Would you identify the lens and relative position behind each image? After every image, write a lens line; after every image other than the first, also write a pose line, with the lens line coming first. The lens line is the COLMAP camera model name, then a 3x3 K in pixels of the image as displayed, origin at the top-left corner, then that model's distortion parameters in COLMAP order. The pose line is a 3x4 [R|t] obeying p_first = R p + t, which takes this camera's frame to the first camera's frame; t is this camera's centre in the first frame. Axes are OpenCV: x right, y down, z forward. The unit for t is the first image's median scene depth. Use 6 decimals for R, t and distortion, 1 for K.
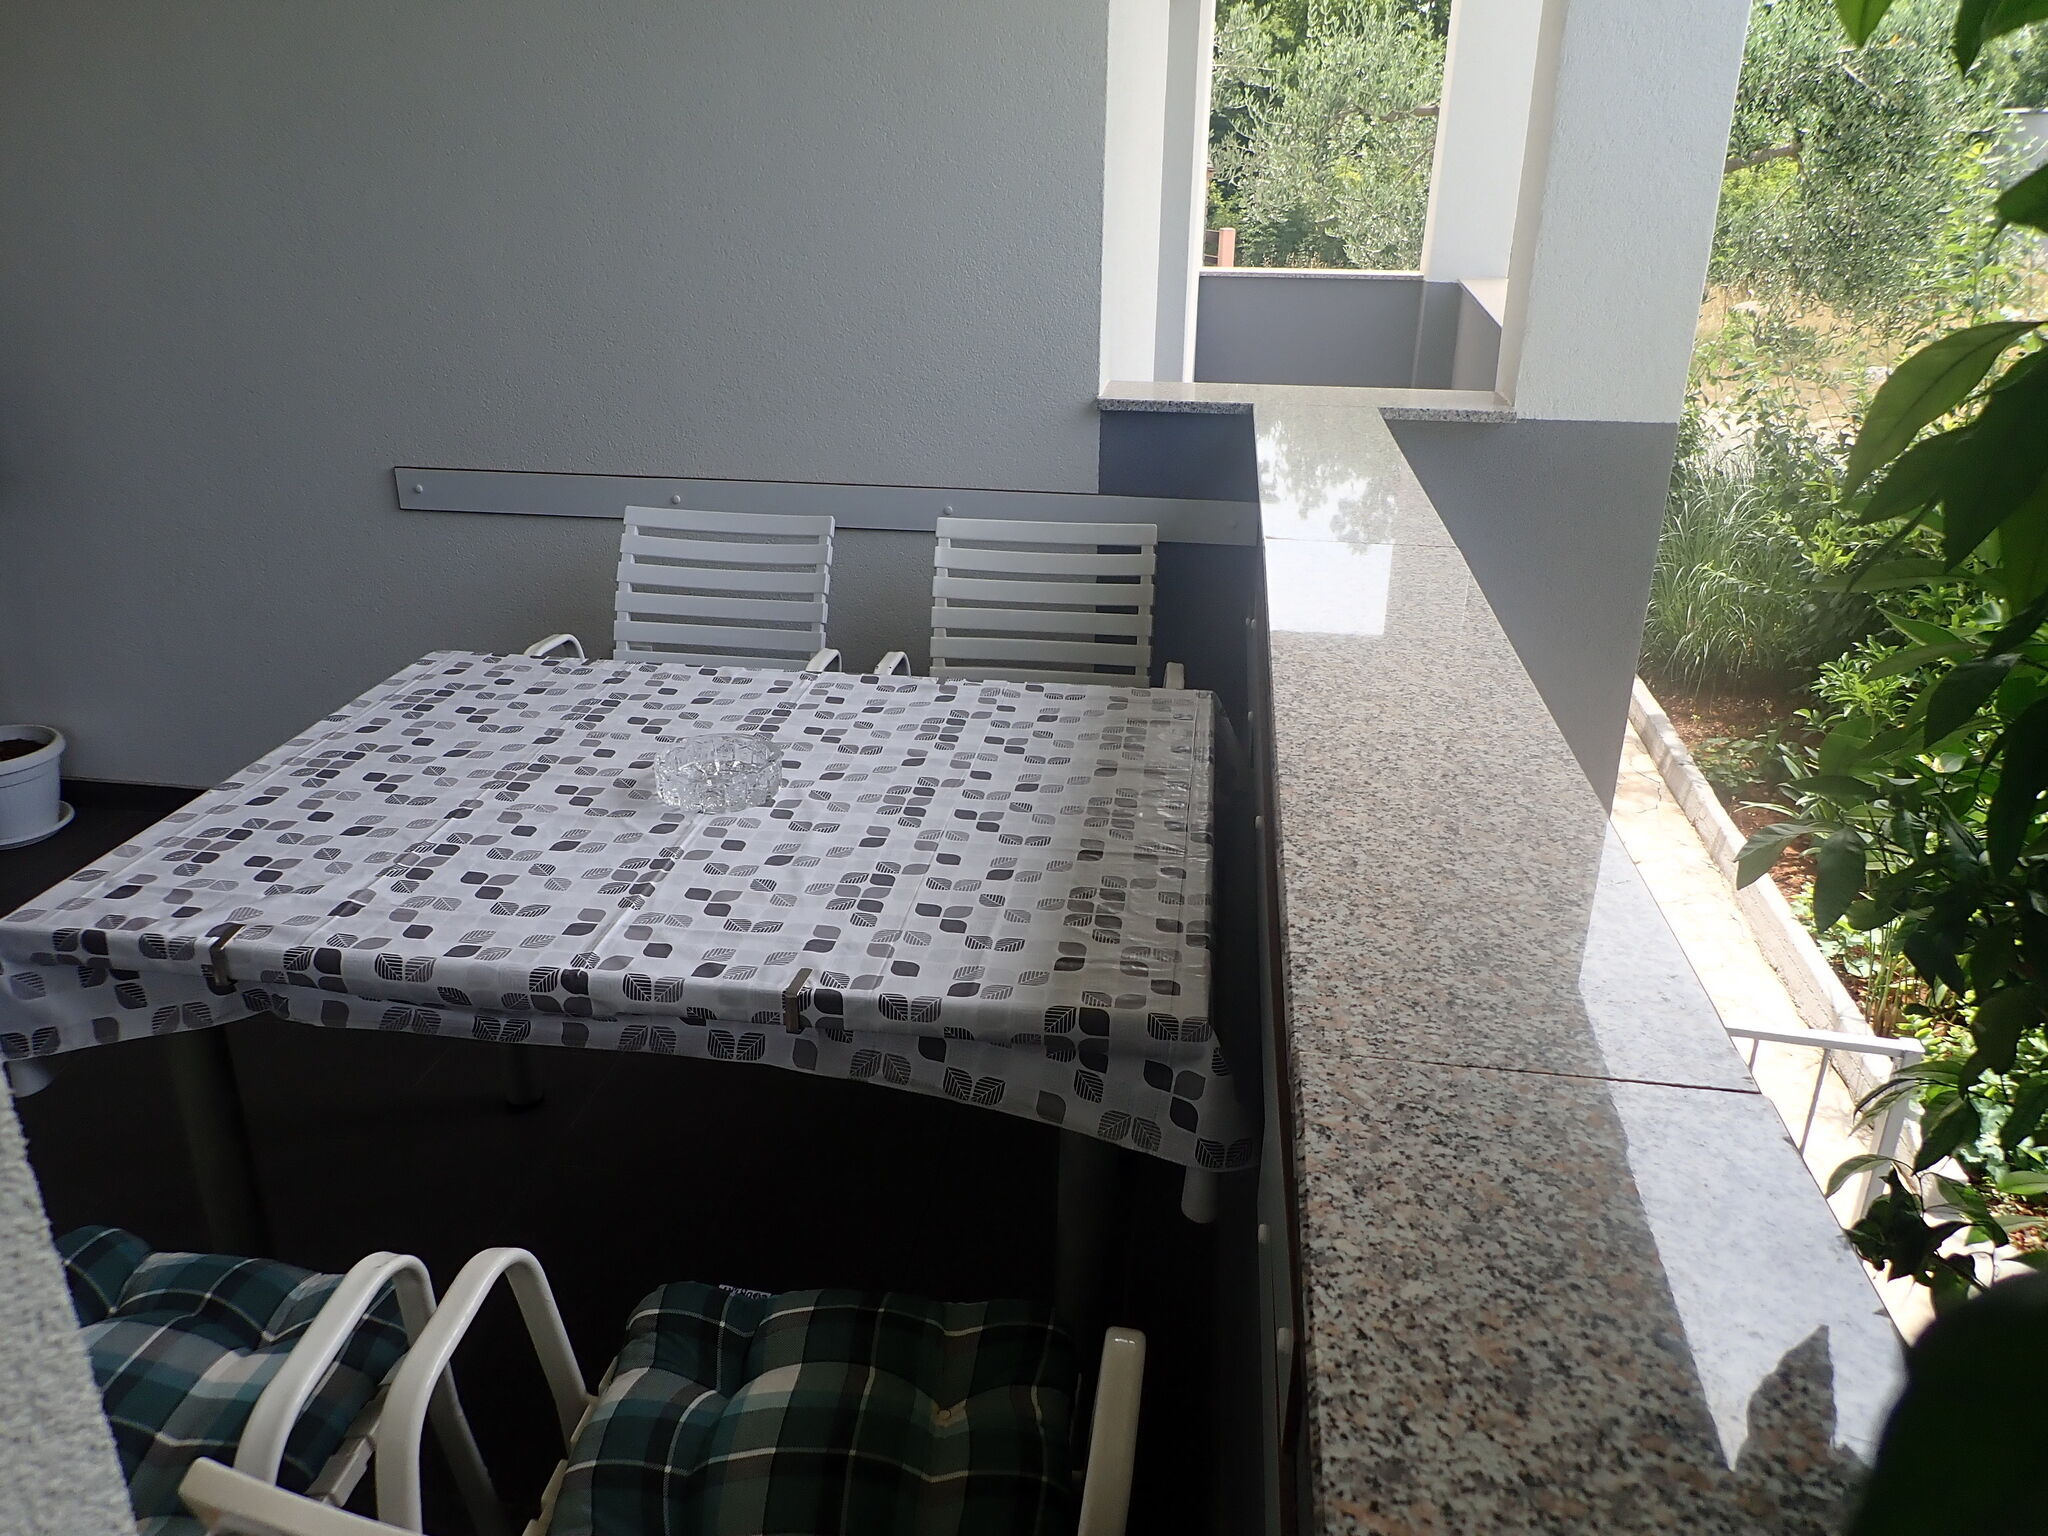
lens RADIAL K [[1495.6, 0, 1022.6], [0, 1495.6, 767.0], [0, 0, 1]] dist [-0.008501, -0.001309]
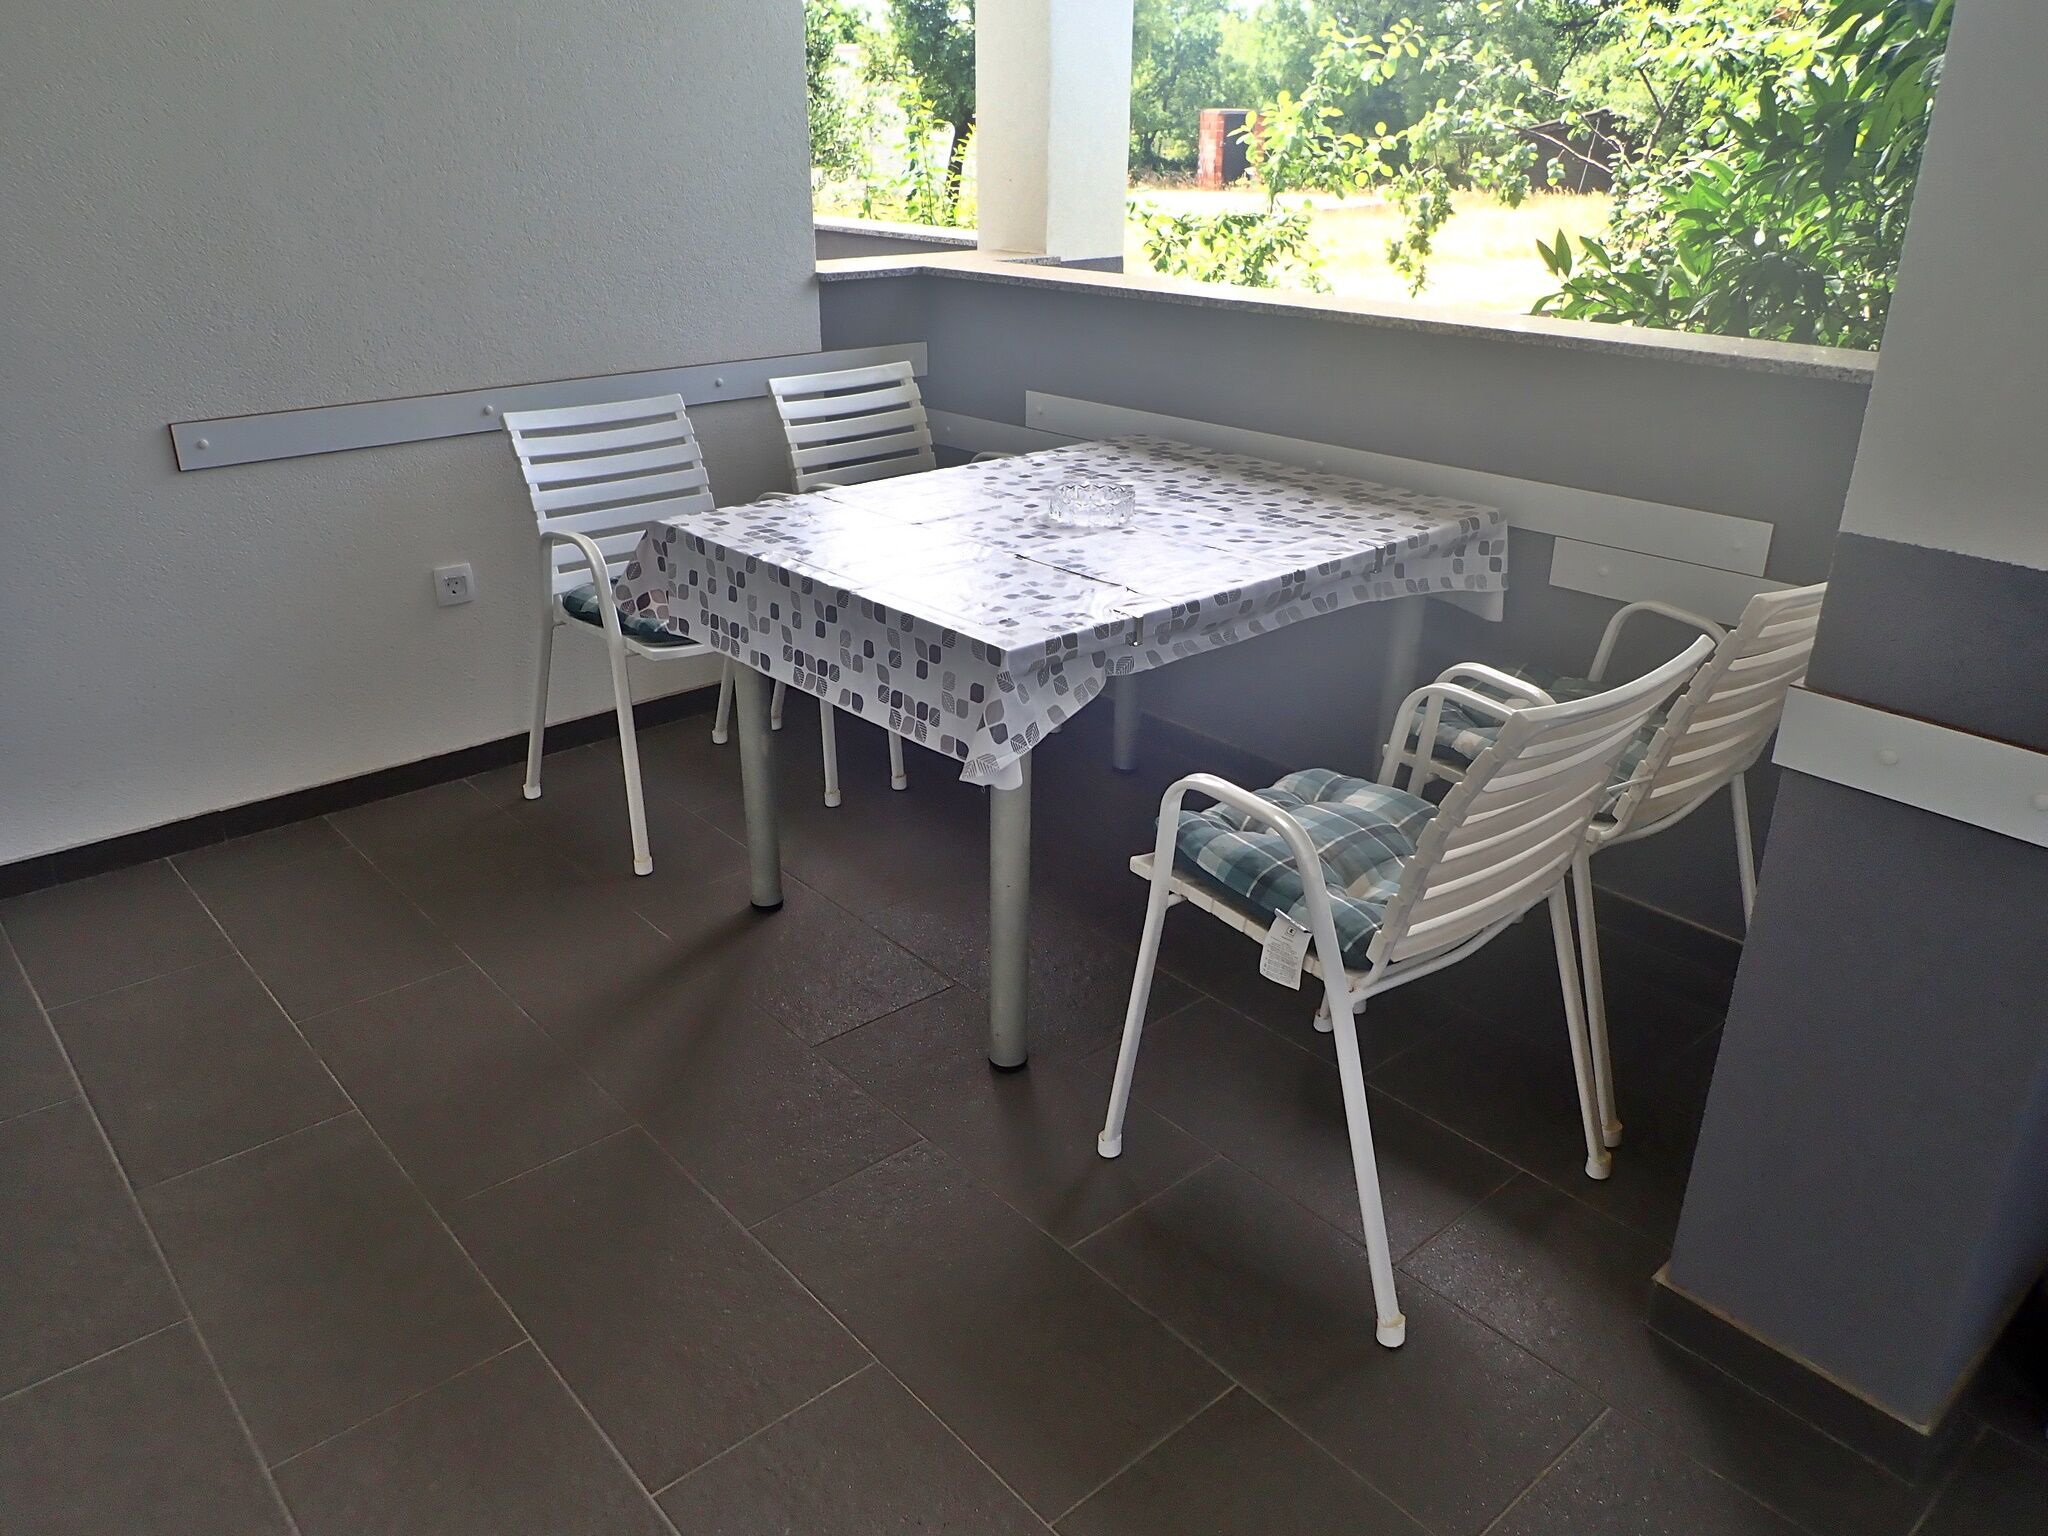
lens RADIAL K [[1495.6, 0, 1026.6], [0, 1495.6, 770.8], [0, 0, 1]] dist [-0.008501, -0.001309]
pose [[0.653325, -0.310650, 0.690408, -1.128313], [0.284636, 0.945820, 0.156225, 0.003615], [-0.701533, 0.094449, 0.706350, 0.041957]]
